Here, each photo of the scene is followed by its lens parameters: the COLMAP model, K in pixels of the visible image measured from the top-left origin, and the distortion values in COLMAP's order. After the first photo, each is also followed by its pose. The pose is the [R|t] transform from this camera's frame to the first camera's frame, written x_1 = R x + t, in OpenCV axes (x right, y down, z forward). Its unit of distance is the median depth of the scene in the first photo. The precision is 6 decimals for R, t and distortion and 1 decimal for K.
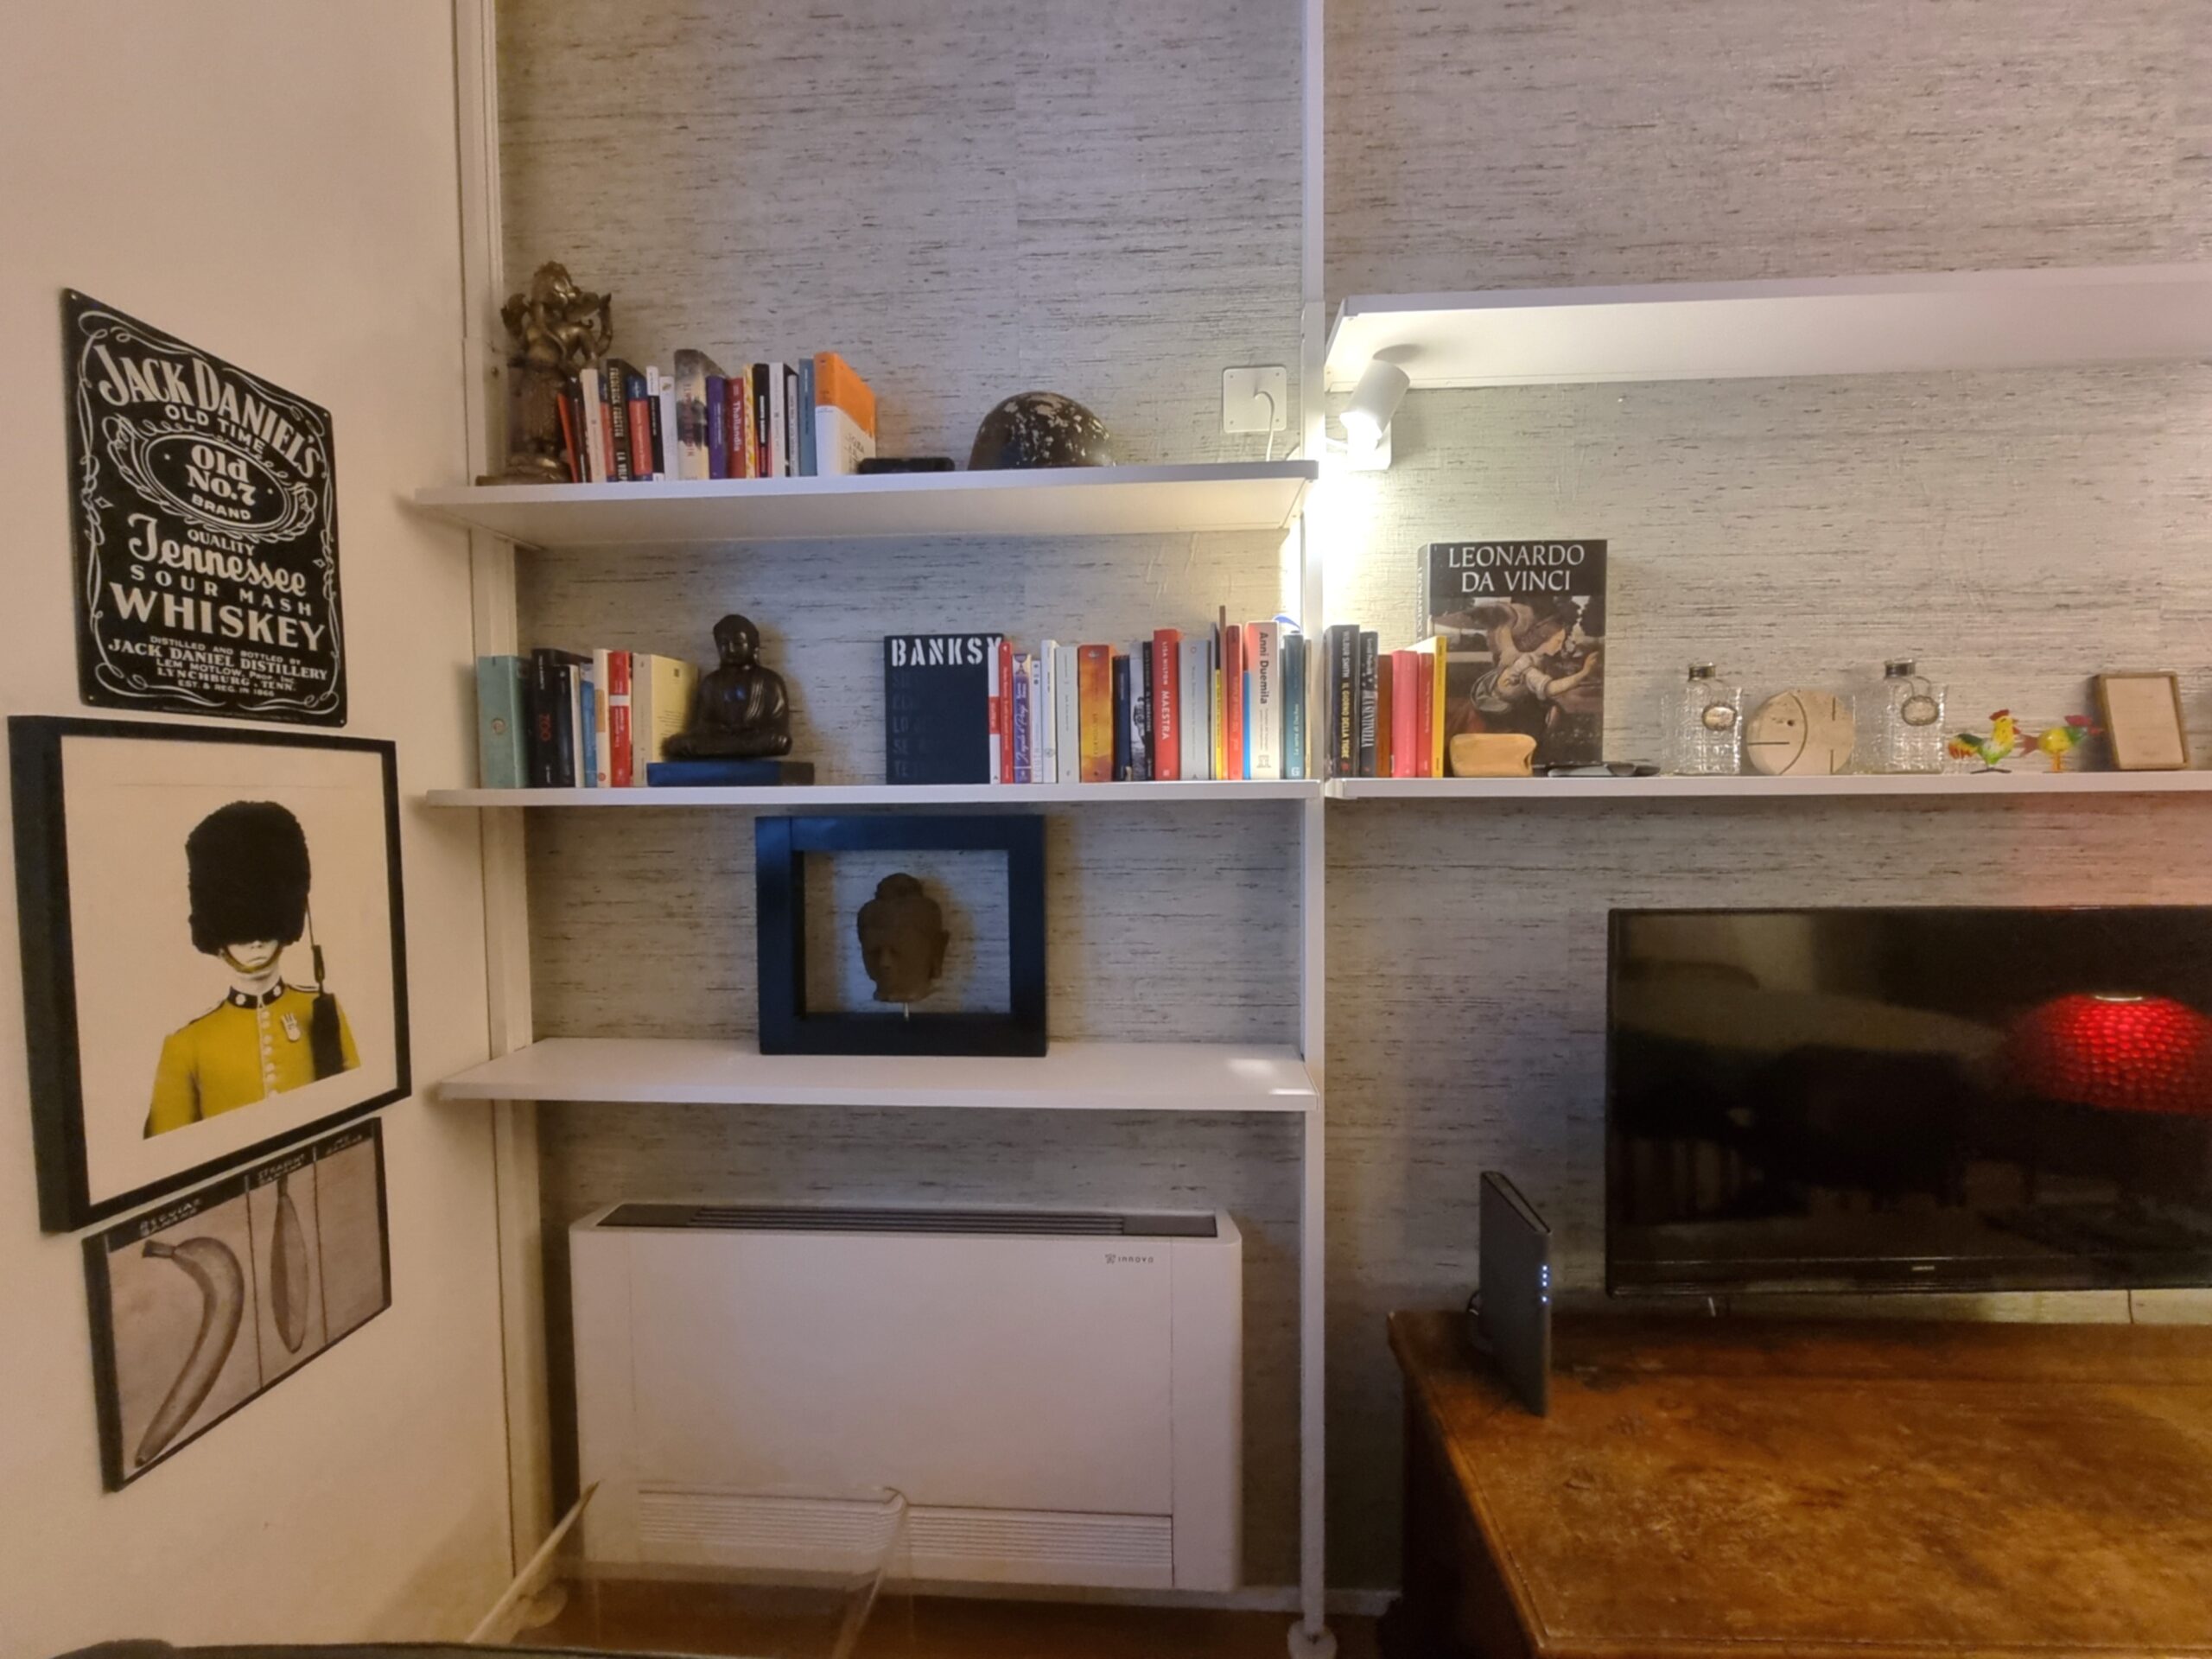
lens RADIAL K [[911.5, 0, 1109.9], [0, 911.5, 833.0], [0, 0, 1]] dist [-0.003272, -0.000244]
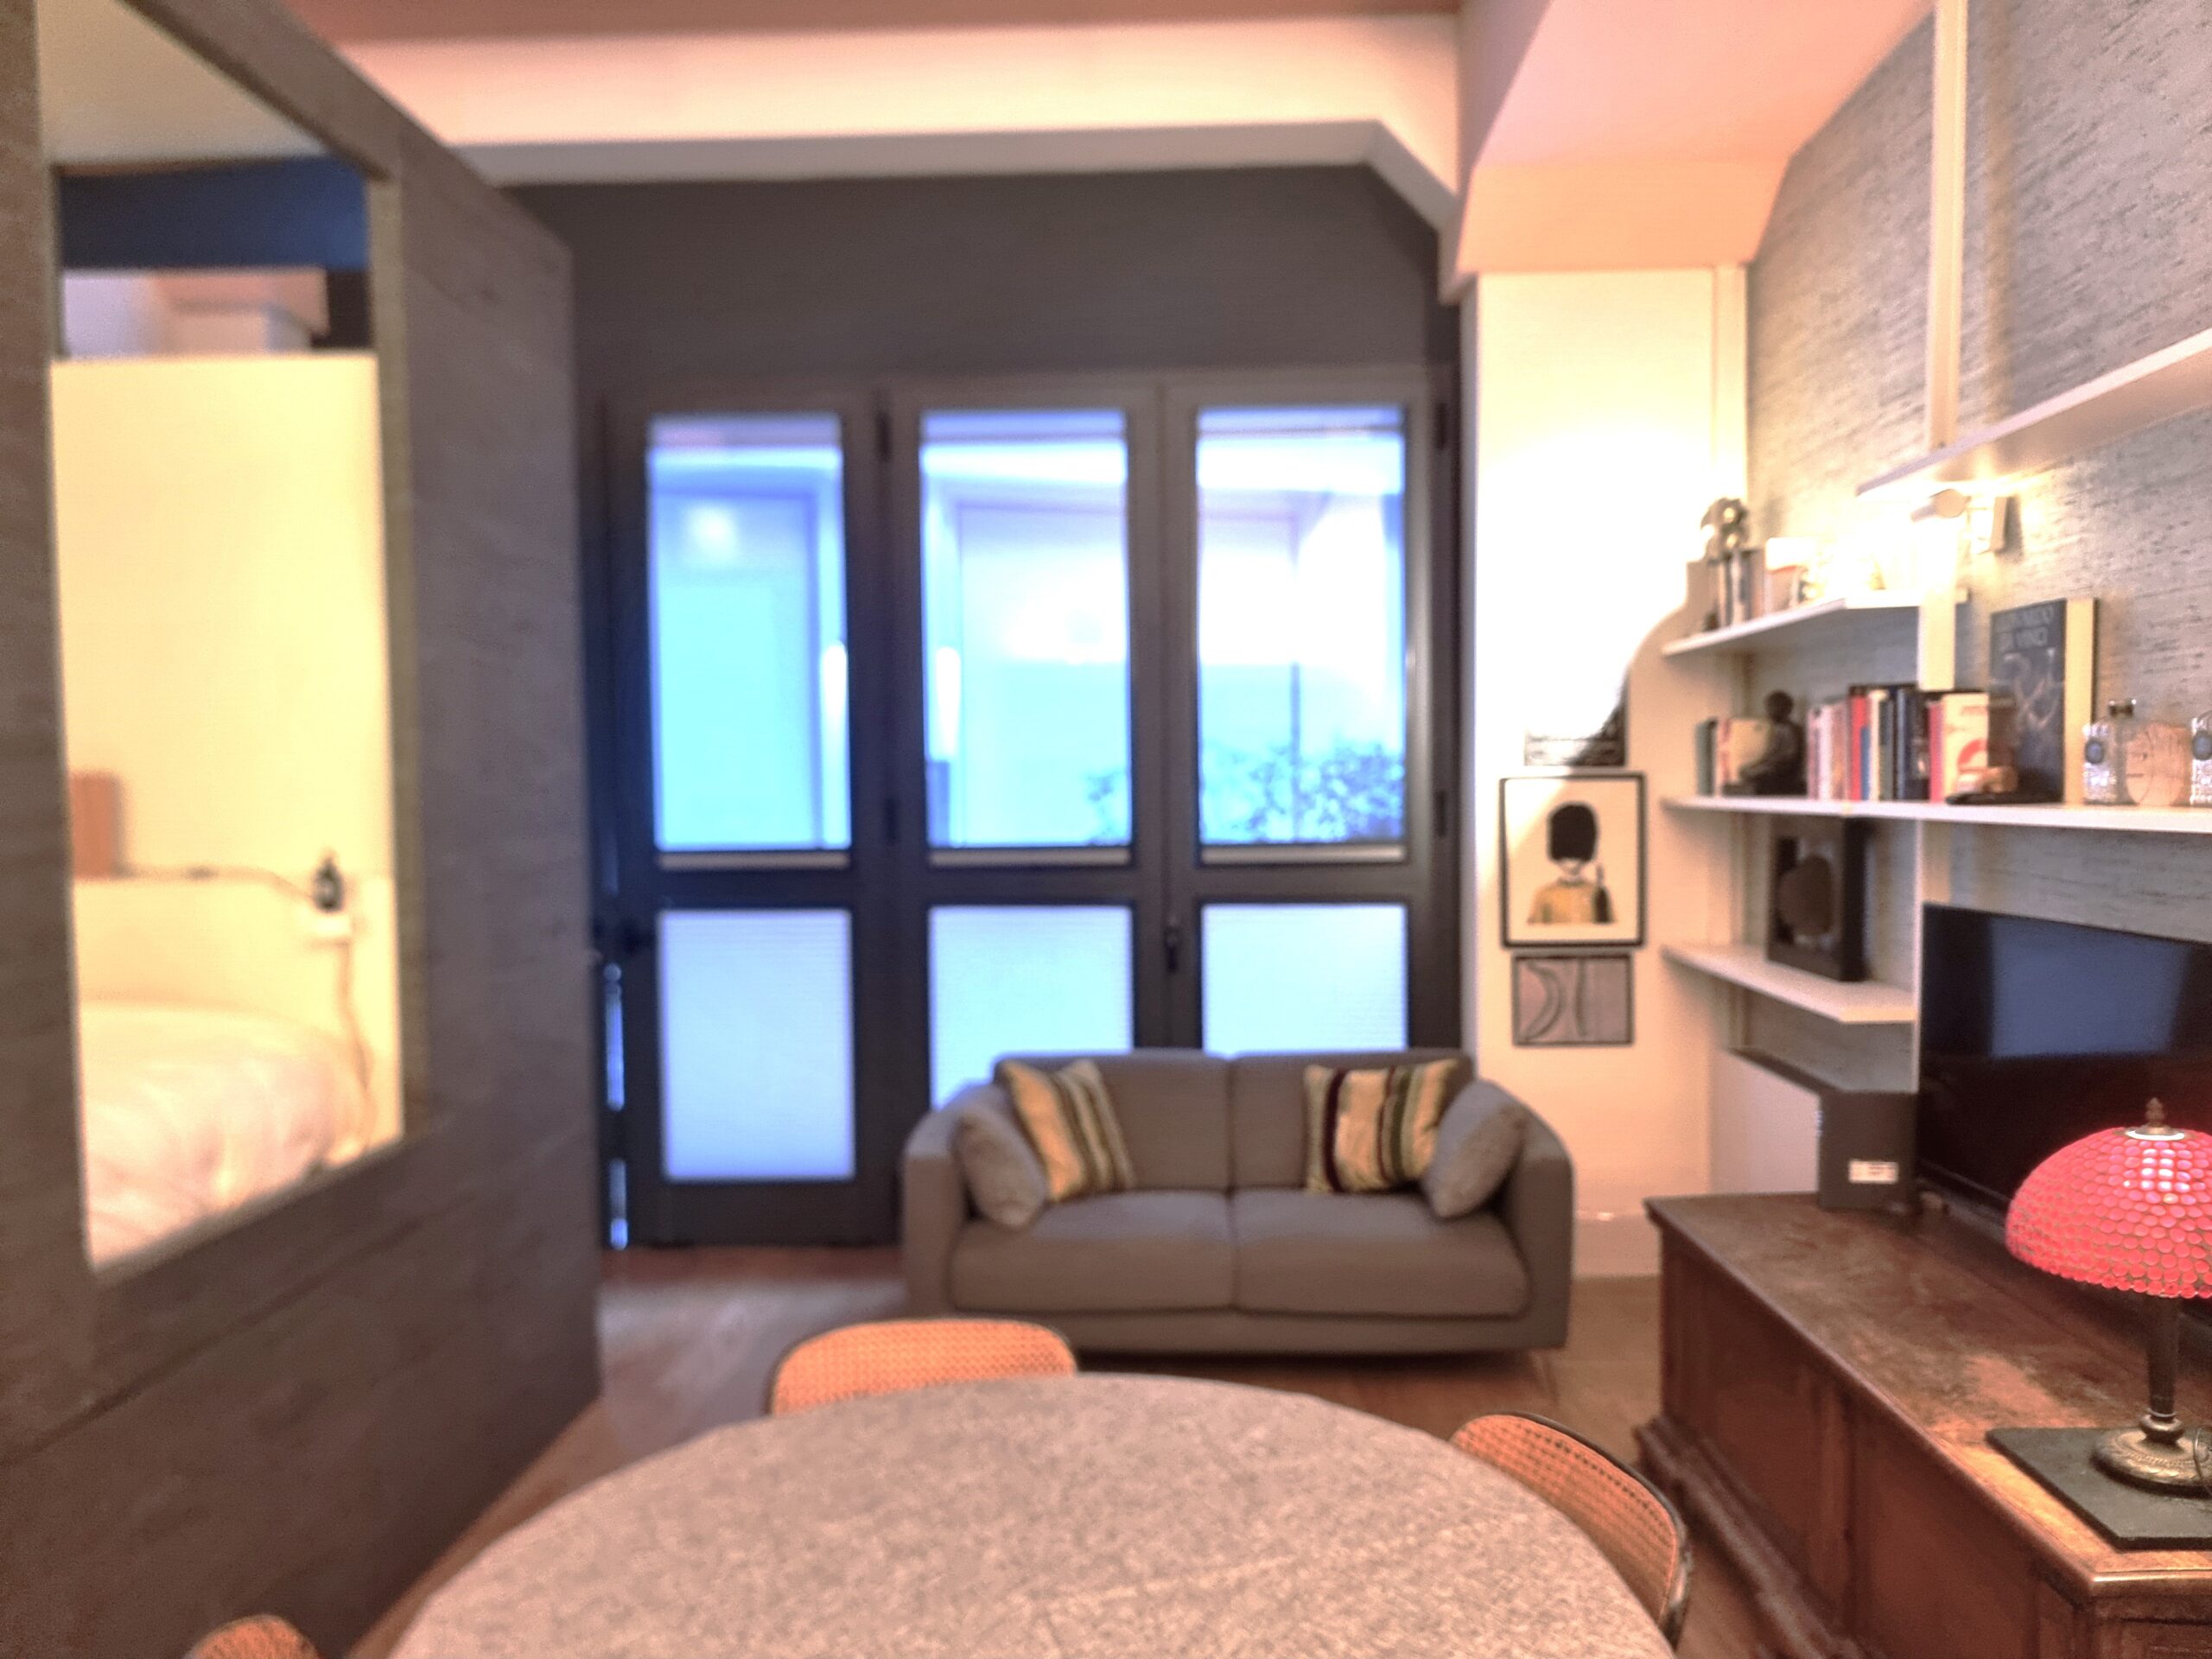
lens RADIAL K [[1553.7, 0, 1110.2], [0, 1553.7, 858.7], [0, 0, 1]] dist [-0.002567, -0.000778]
pose [[0.009742, 0.058080, -0.998264, 2.500809], [-0.030213, 0.997873, 0.057763, -0.068249], [0.999496, 0.029598, 0.011476, -0.225833]]
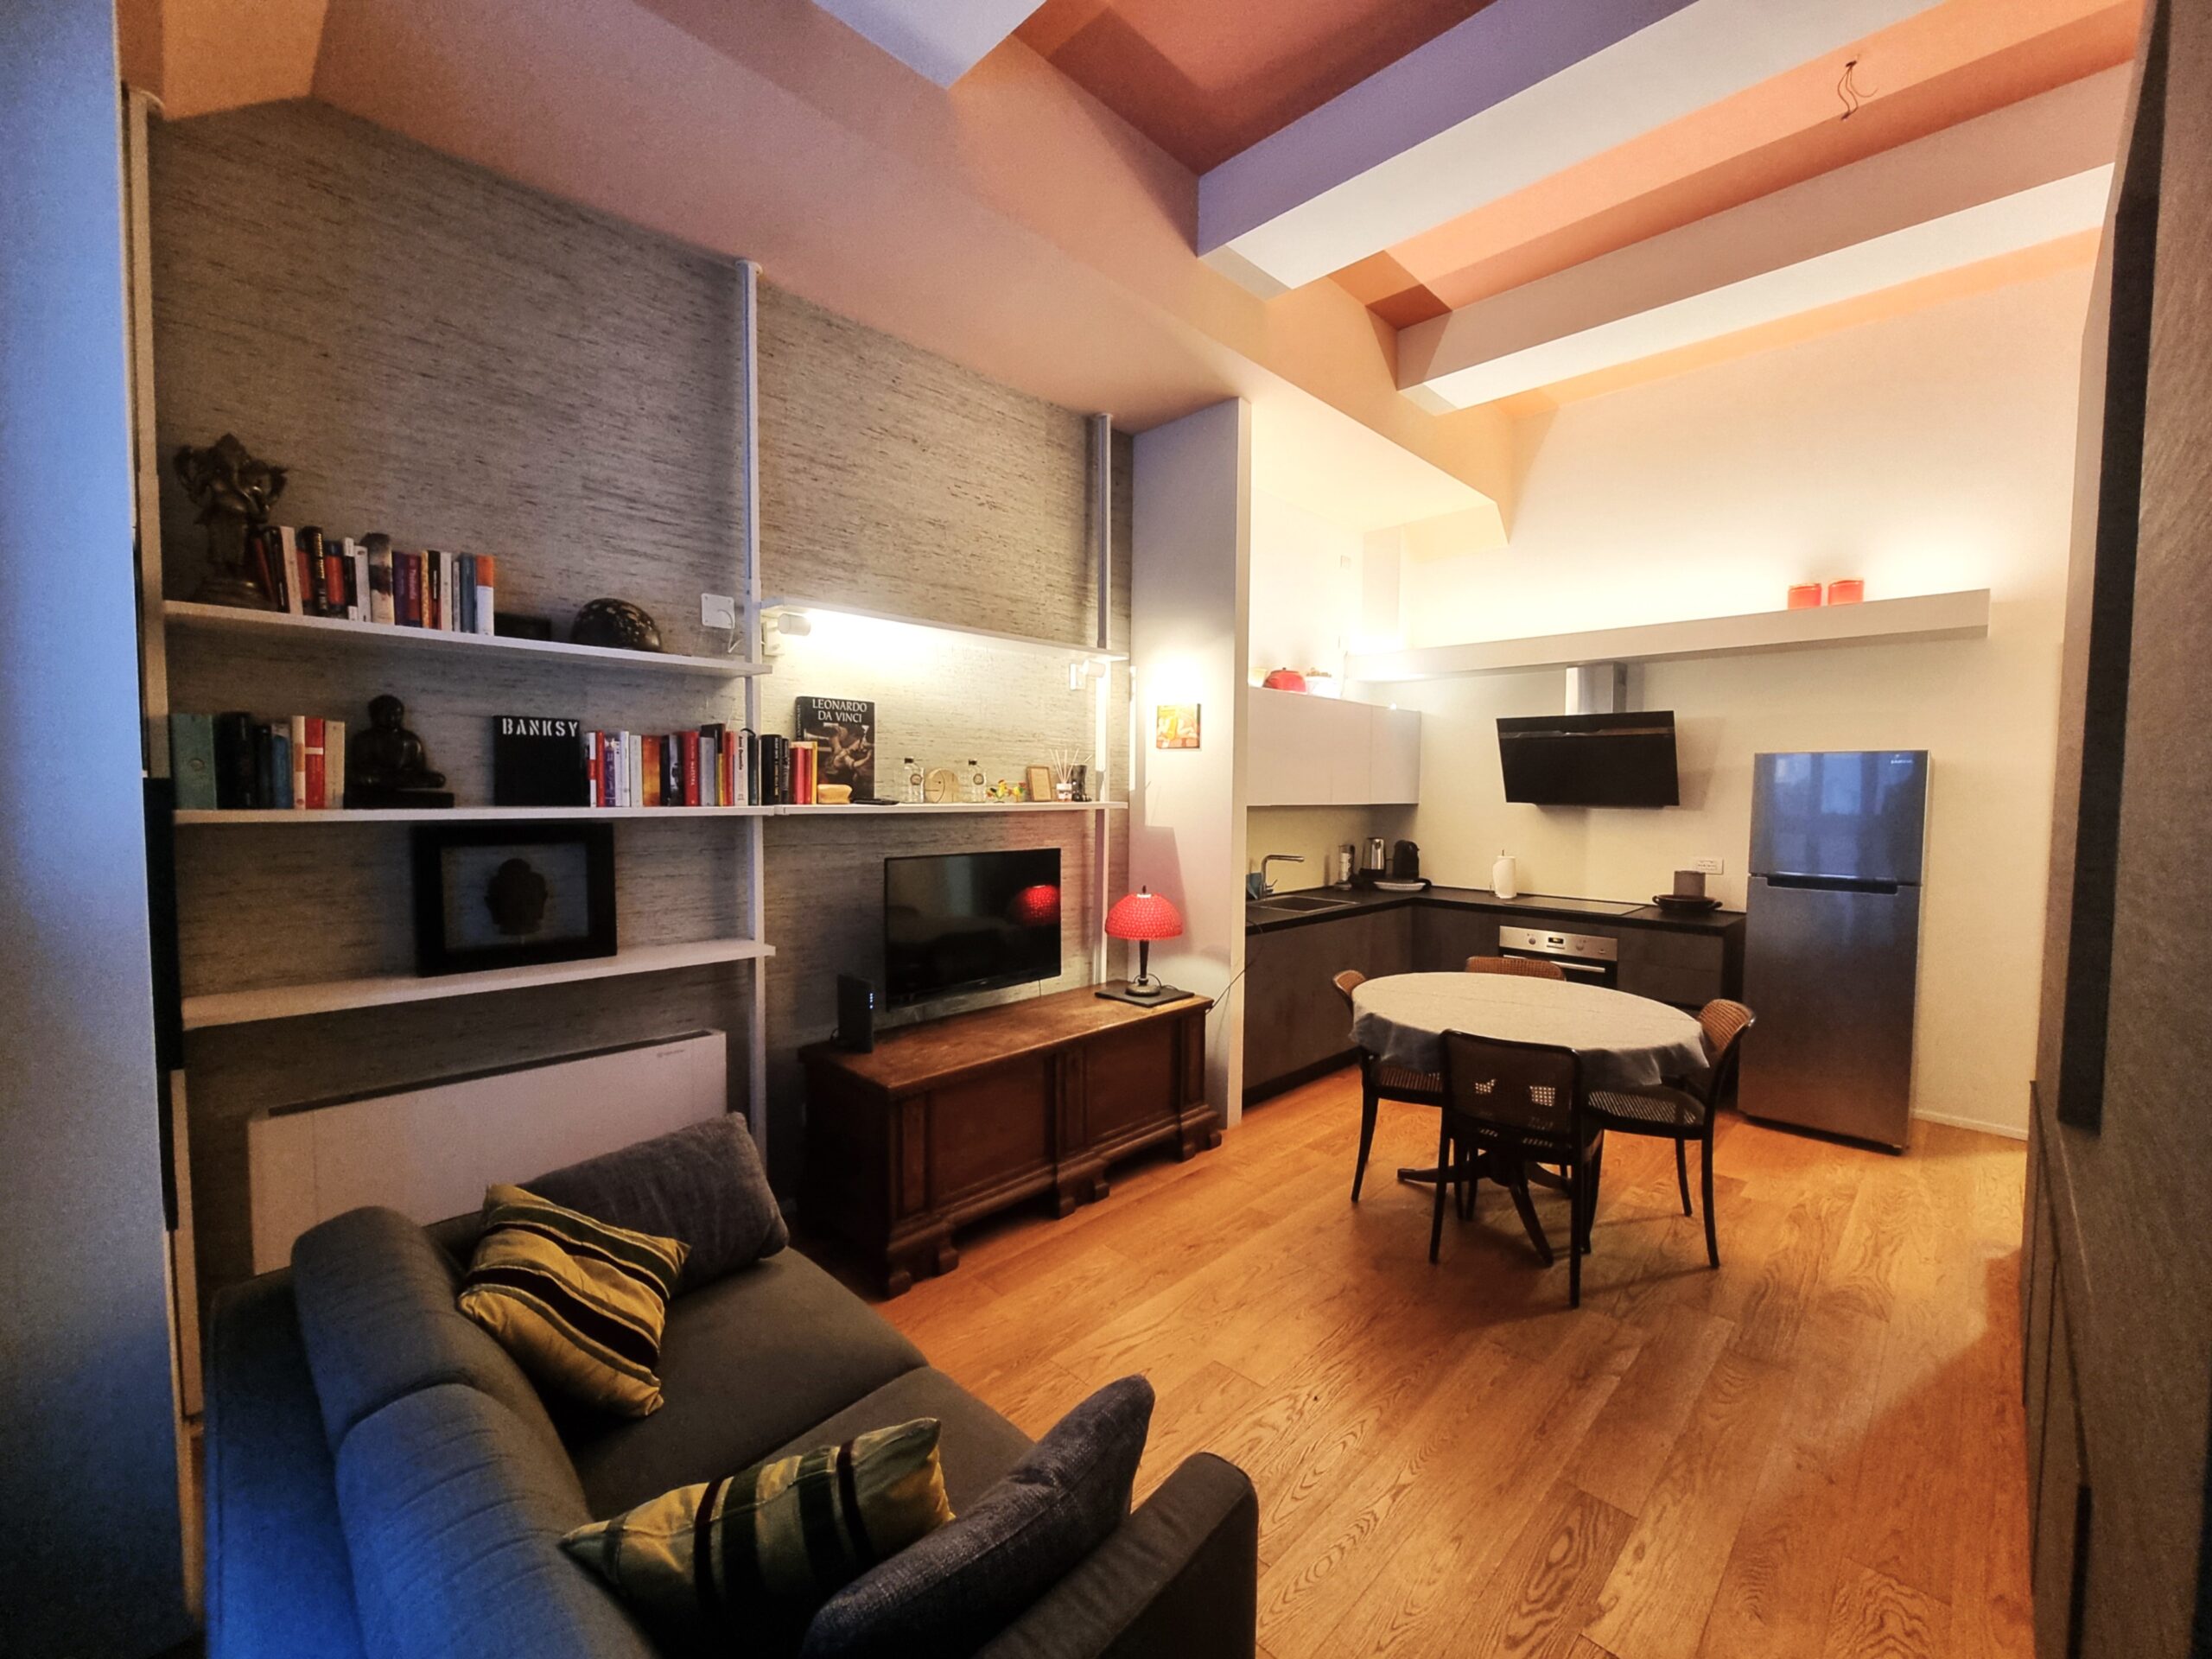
lens RADIAL K [[911.5, 0, 1109.9], [0, 911.5, 833.0], [0, 0, 1]] dist [-0.003272, -0.000244]
pose [[0.655991, -0.022237, 0.754441, -0.820691], [0.017035, 0.999747, 0.014655, -0.010239], [-0.754577, 0.003238, 0.656204, -0.977897]]
